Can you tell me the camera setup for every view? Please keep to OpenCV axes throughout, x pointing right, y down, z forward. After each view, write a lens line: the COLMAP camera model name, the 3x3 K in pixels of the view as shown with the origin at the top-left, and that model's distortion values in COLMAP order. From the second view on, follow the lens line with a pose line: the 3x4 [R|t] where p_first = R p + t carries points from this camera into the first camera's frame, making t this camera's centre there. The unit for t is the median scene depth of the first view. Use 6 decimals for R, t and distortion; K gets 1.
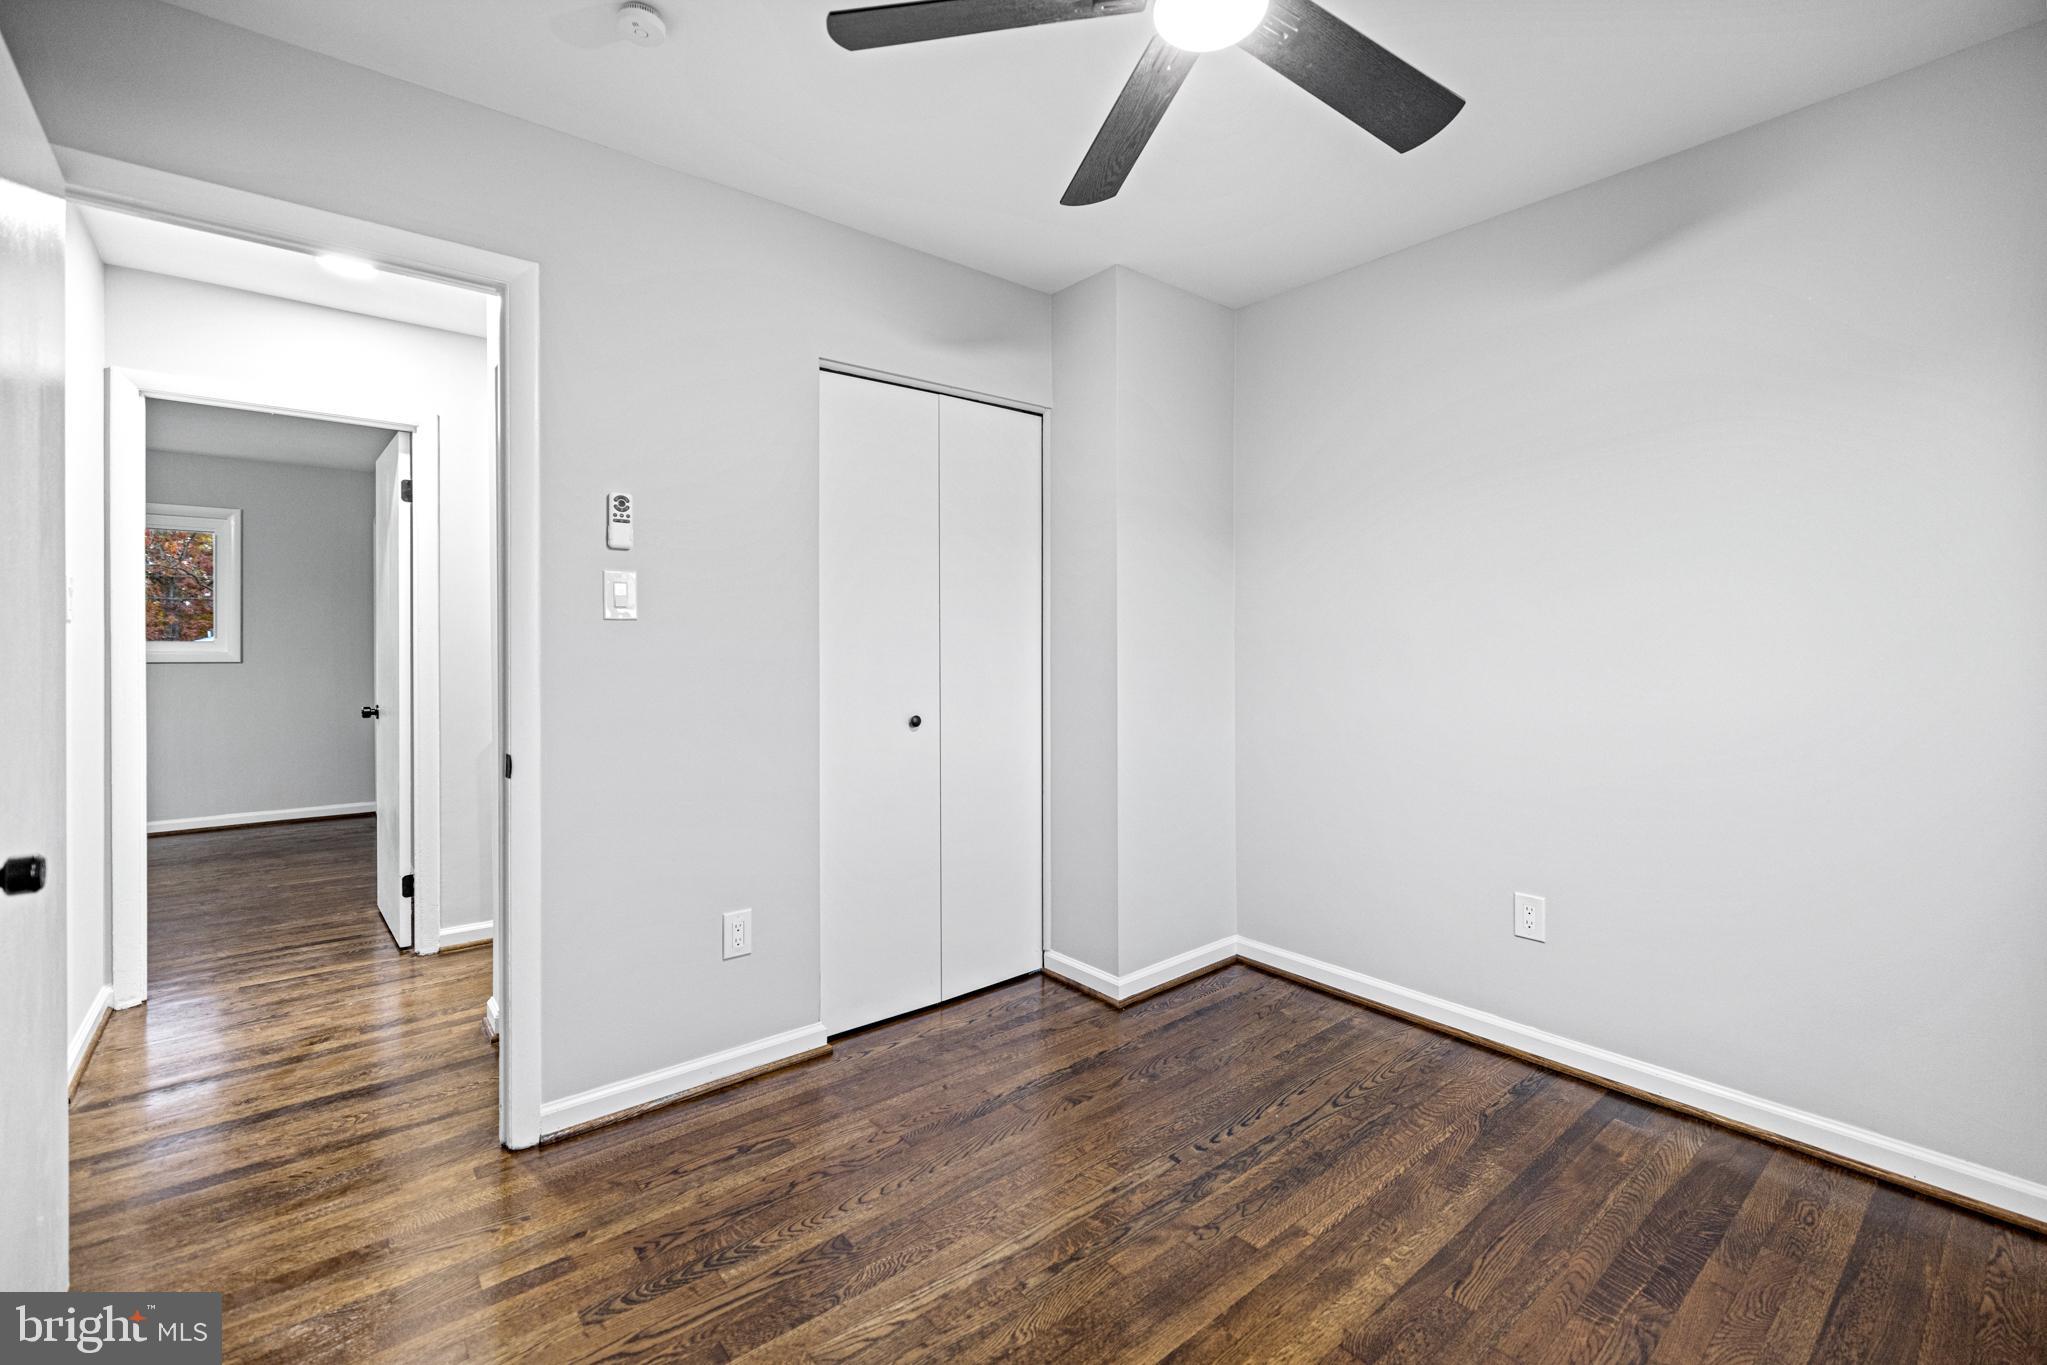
lens RADIAL K [[866.0, 0, 1026.2], [0, 866.0, 651.9], [0, 0, 1]] dist [0.002537, -0.000646]
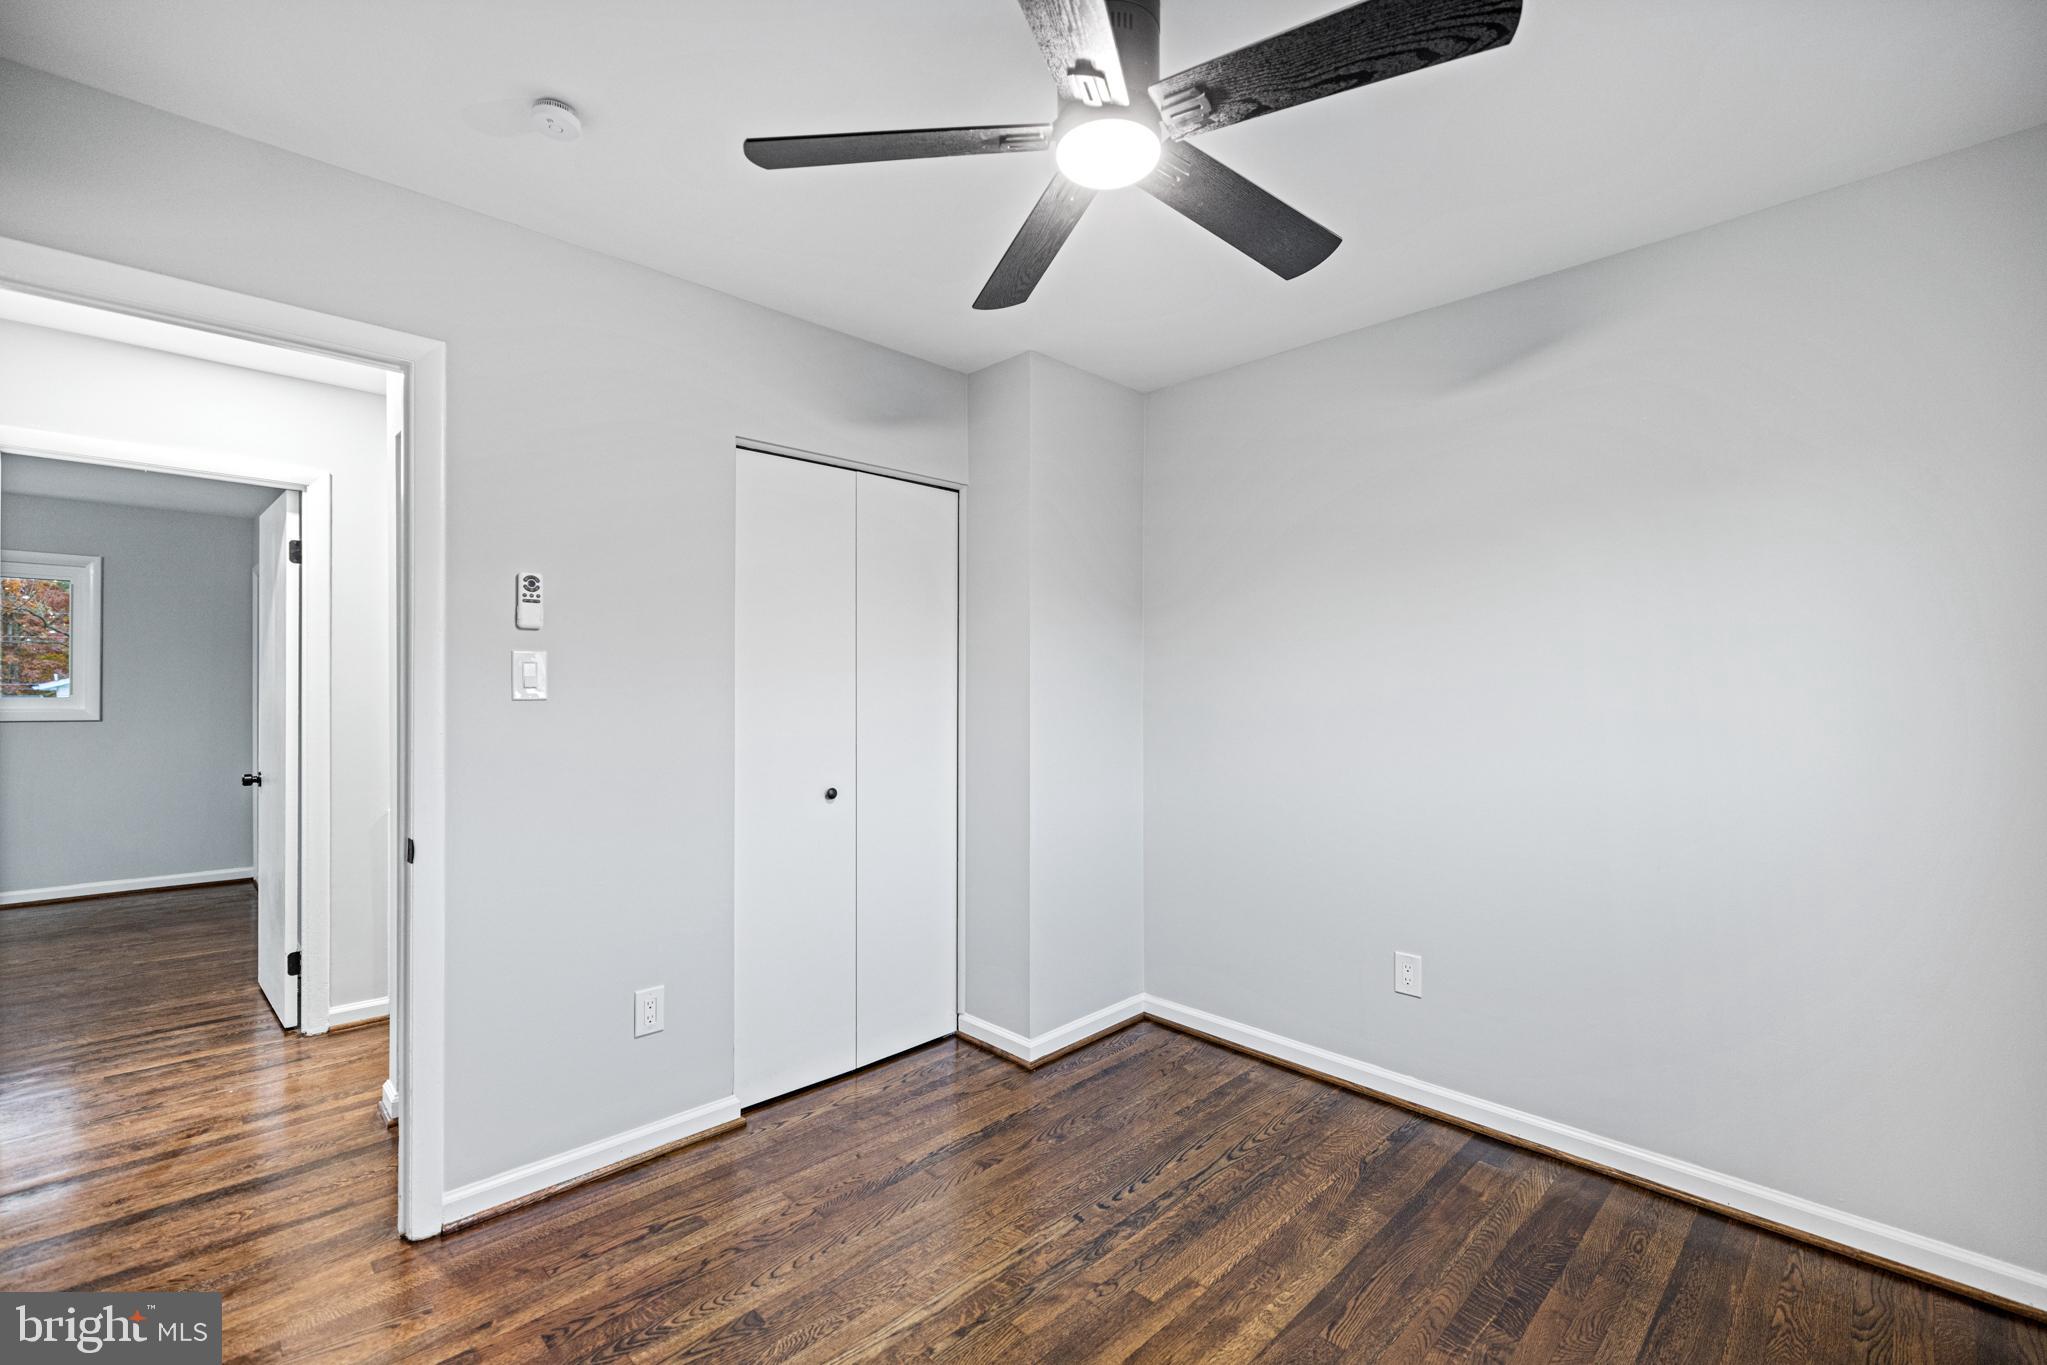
lens RADIAL K [[866.1, 0, 1022.6], [0, 866.1, 694.3], [0, 0, 1]] dist [0.002324, -0.000421]
pose [[0.996354, 0.003831, 0.085233, 0.011927], [-0.003590, 0.999989, -0.002983, -0.047562], [-0.085244, 0.002666, 0.996357, -0.043689]]
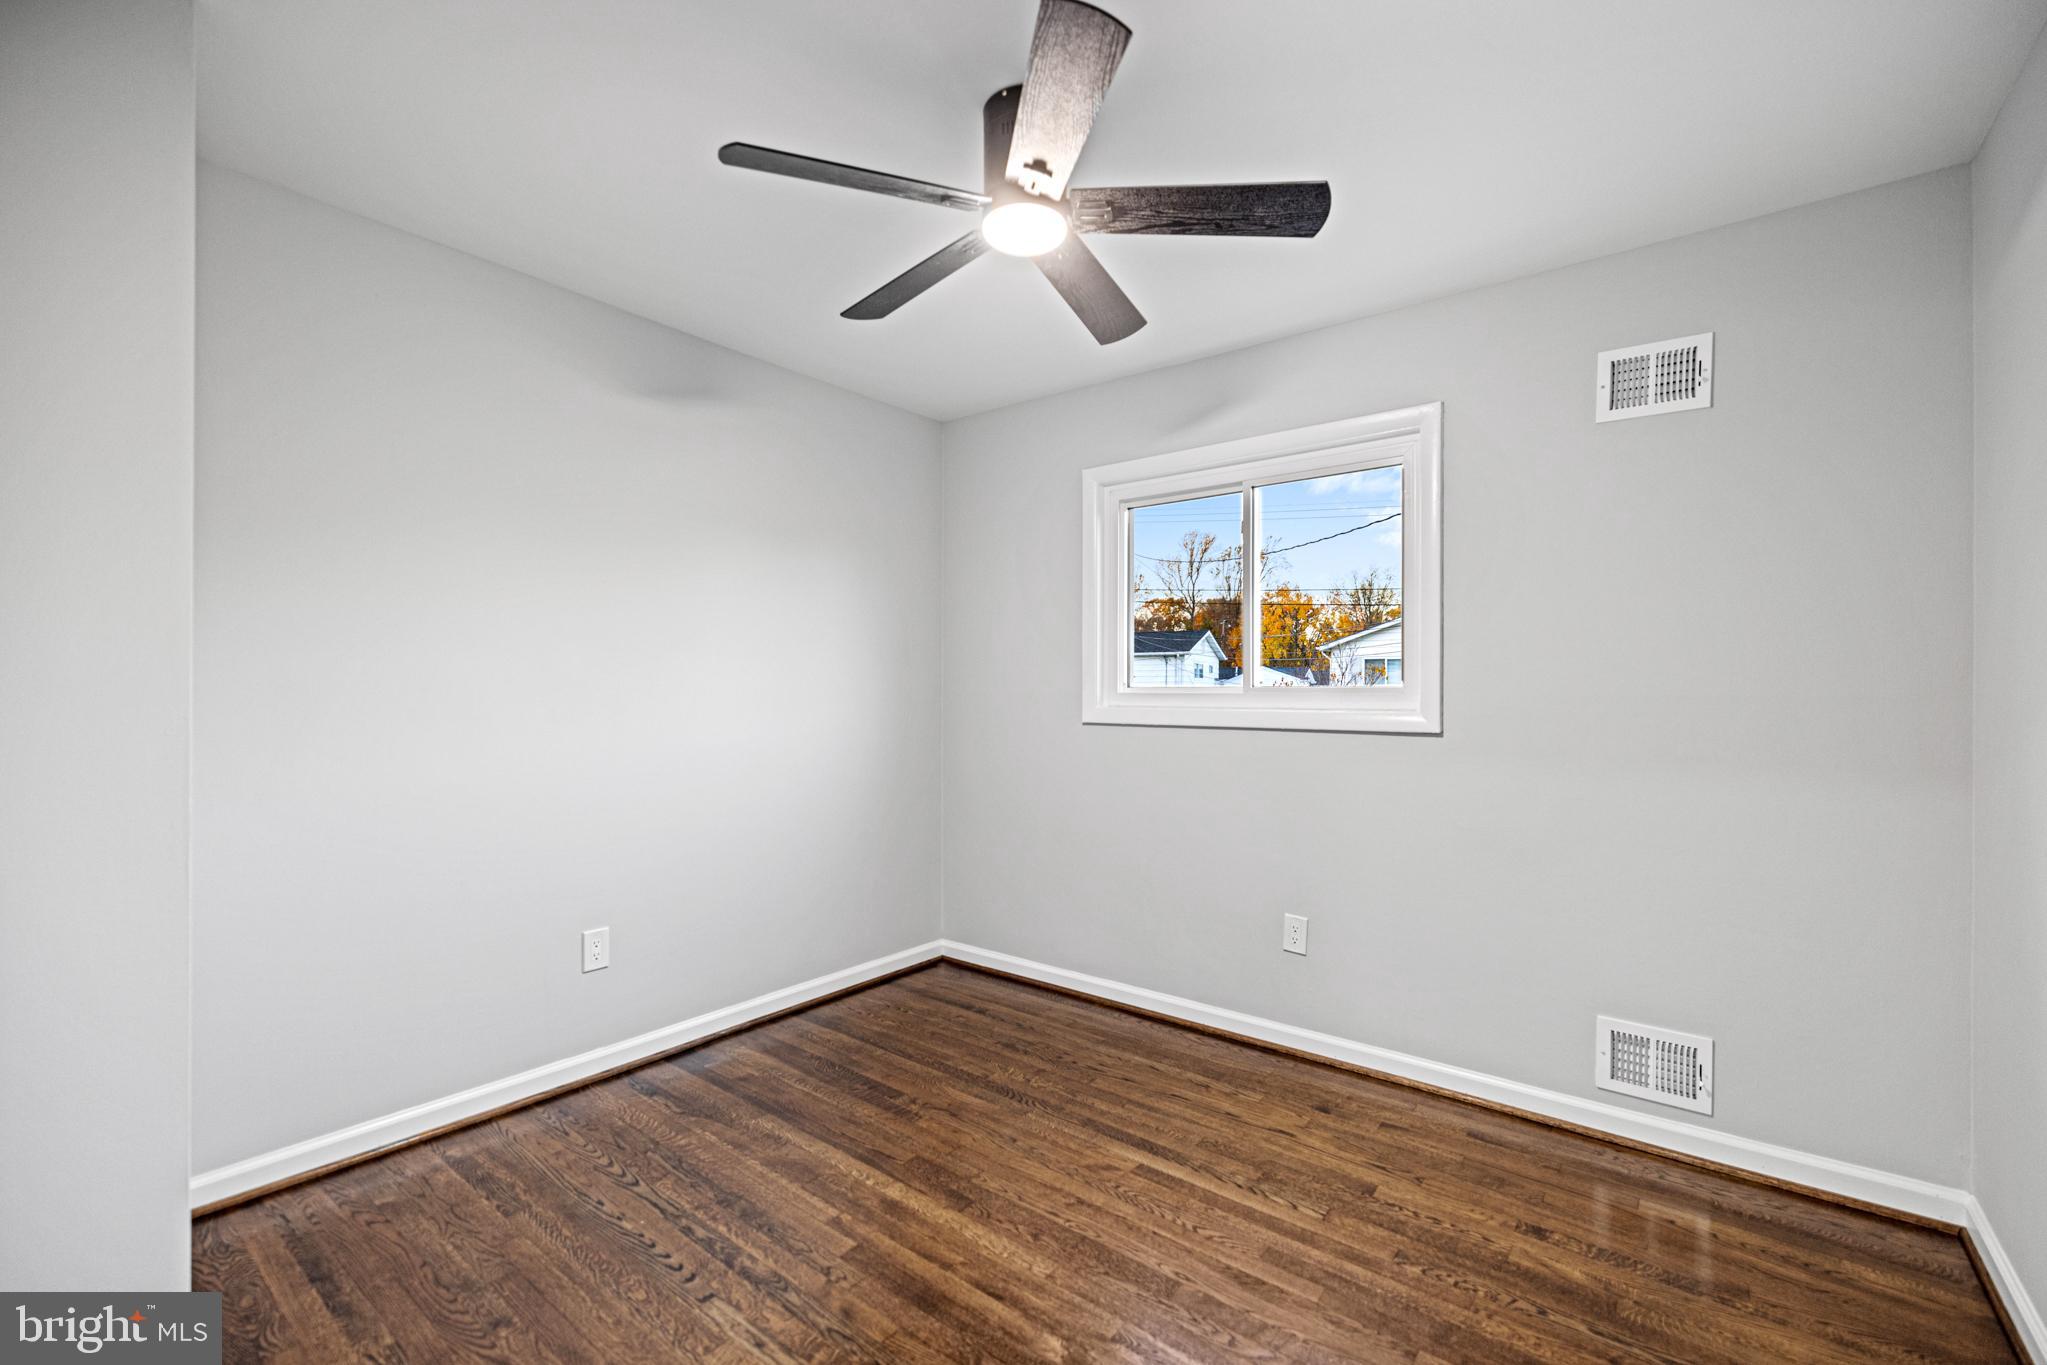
lens RADIAL K [[866.1, 0, 1022.6], [0, 866.1, 694.3], [0, 0, 1]] dist [0.002324, -0.000421]
pose [[-0.205628, 0.000972, 0.978630, -0.745325], [0.005223, 0.999986, 0.000104, -0.011669], [-0.978616, 0.005132, -0.205630, 0.881425]]
